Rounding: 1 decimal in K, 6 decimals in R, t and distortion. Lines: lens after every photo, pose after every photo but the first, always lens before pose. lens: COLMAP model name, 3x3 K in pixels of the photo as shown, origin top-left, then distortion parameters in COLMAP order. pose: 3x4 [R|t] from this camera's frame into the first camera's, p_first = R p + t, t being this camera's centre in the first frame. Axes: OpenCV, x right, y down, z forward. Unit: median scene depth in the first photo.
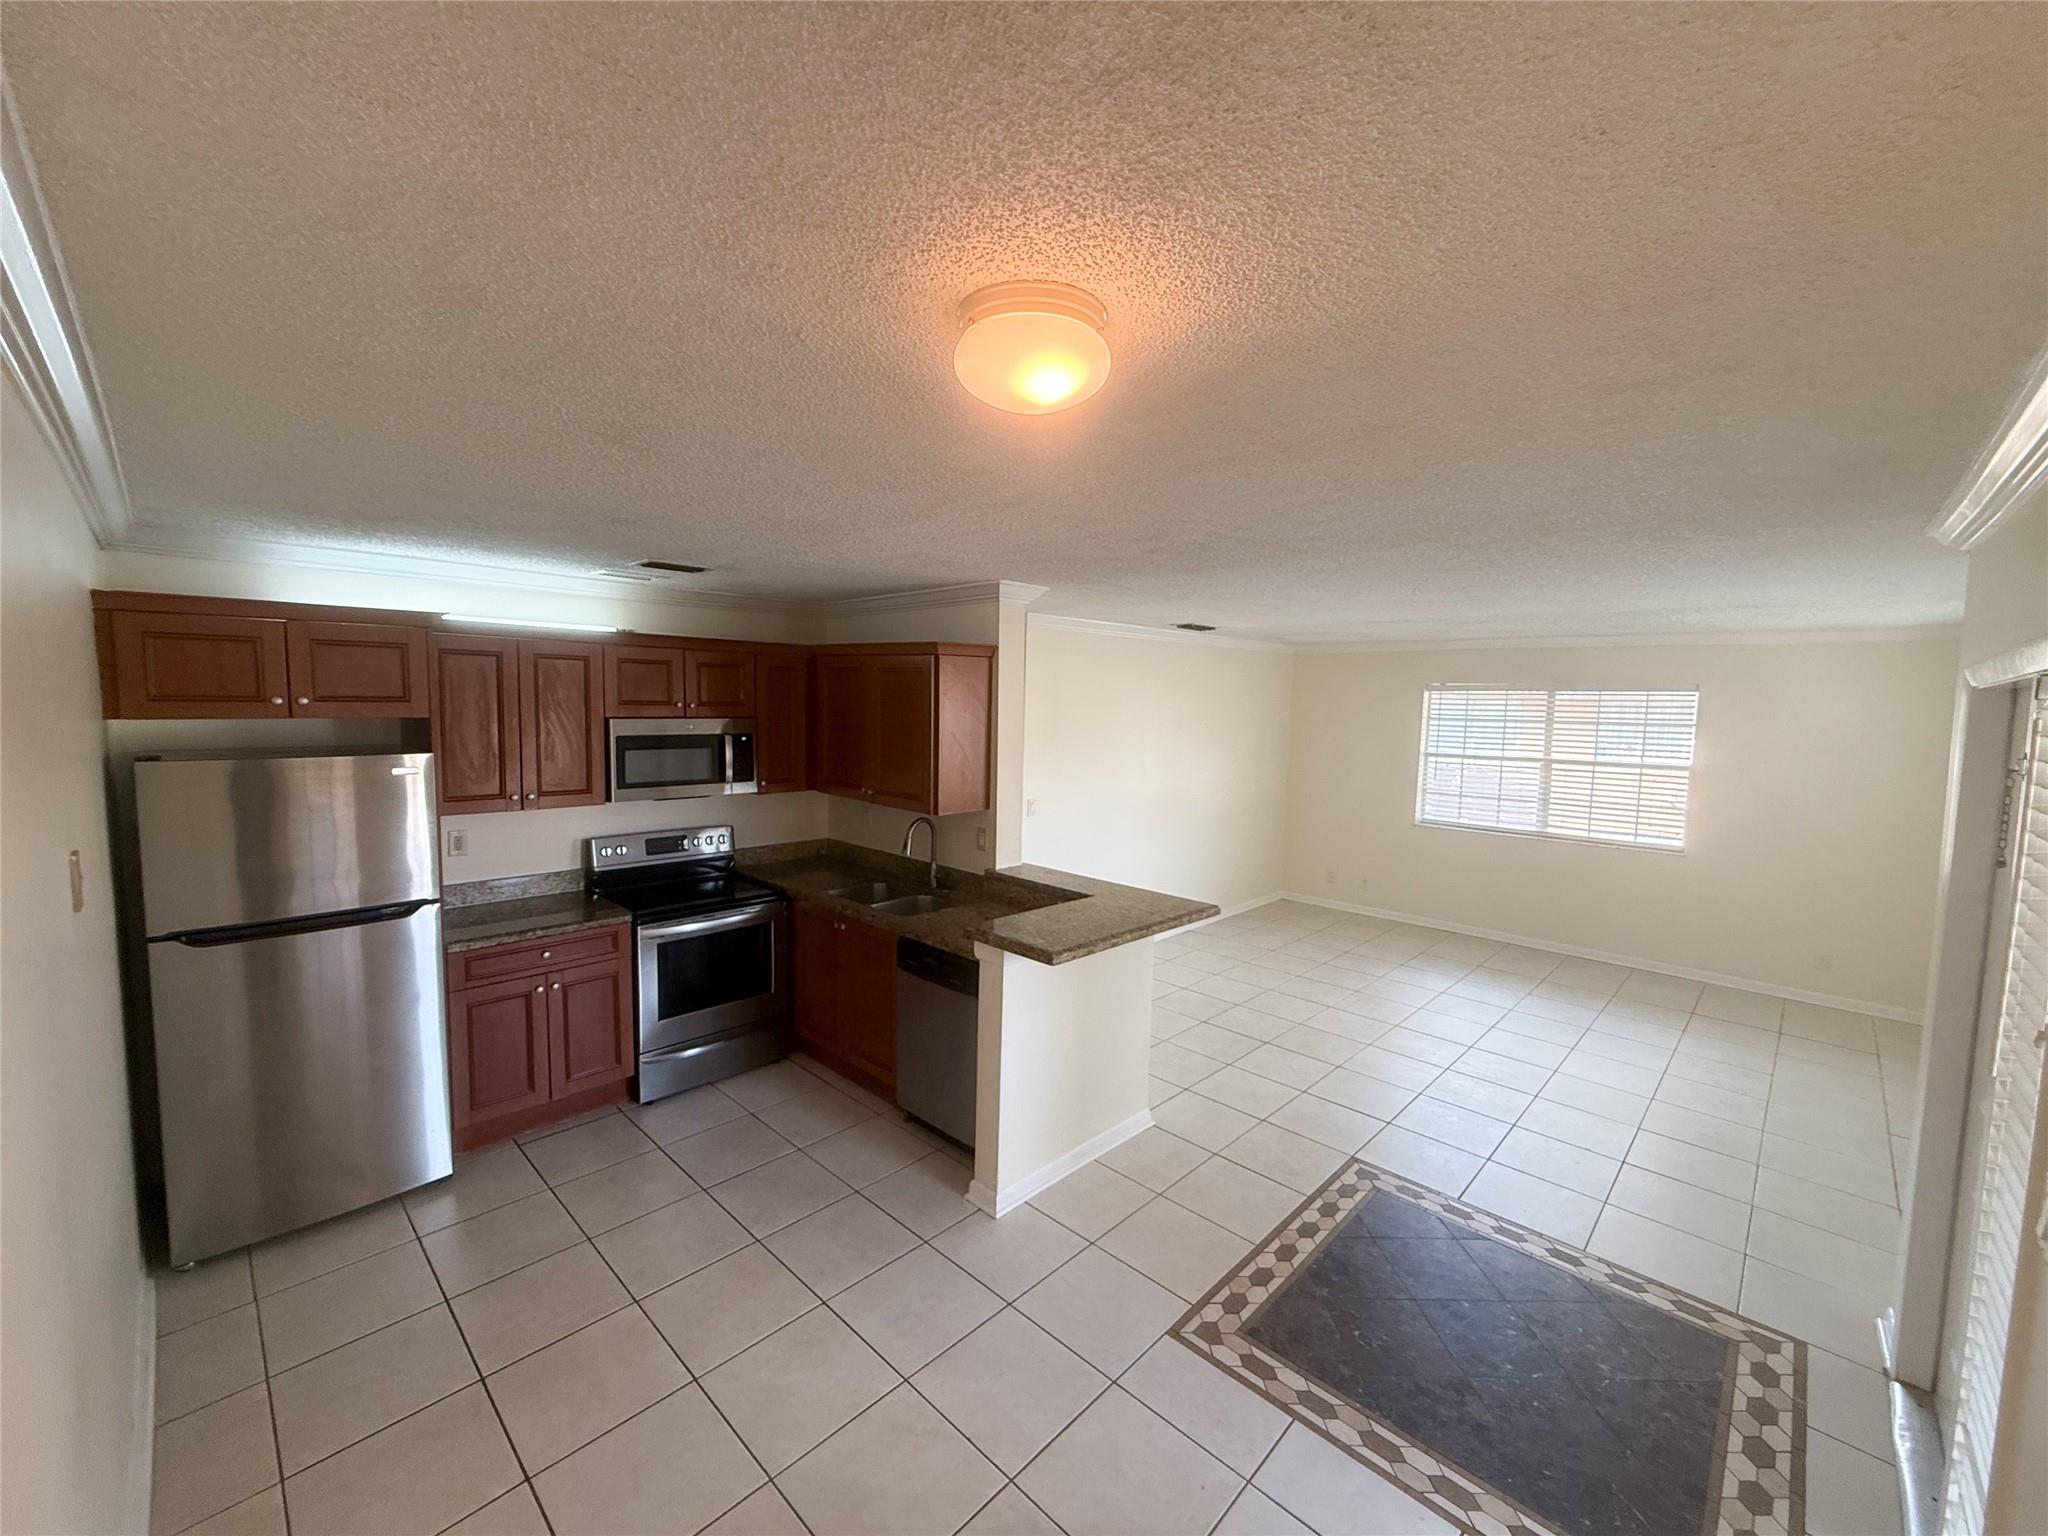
lens RADIAL K [[817.1, 0, 1020.1], [0, 817.1, 756.3], [0, 0, 1]] dist [0.002303, 0.000356]
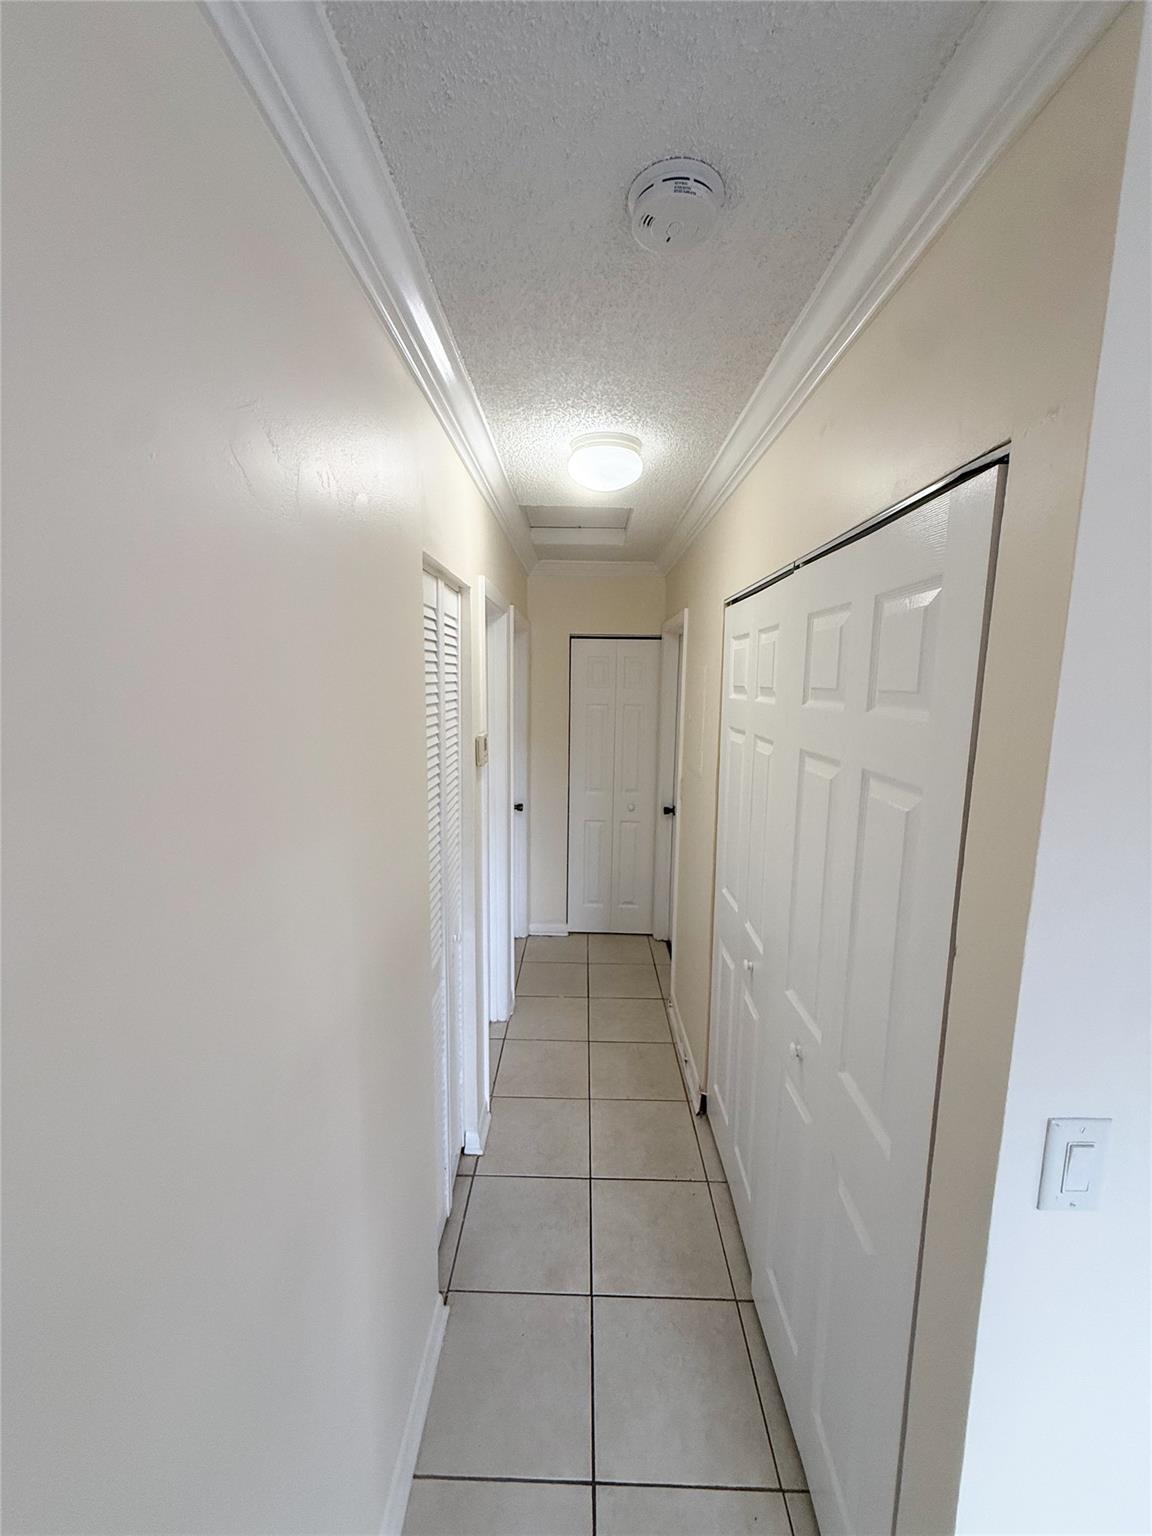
lens RADIAL K [[612.8, 0, 572.4], [0, 612.8, 767.8], [0, 0, 1]] dist [0.002303, 0.000356]
pose [[0.685200, 0.094635, -0.722181, 0.047225], [-0.049017, 0.995267, 0.083913, -0.046972], [0.726704, -0.022098, 0.686595, 1.379437]]
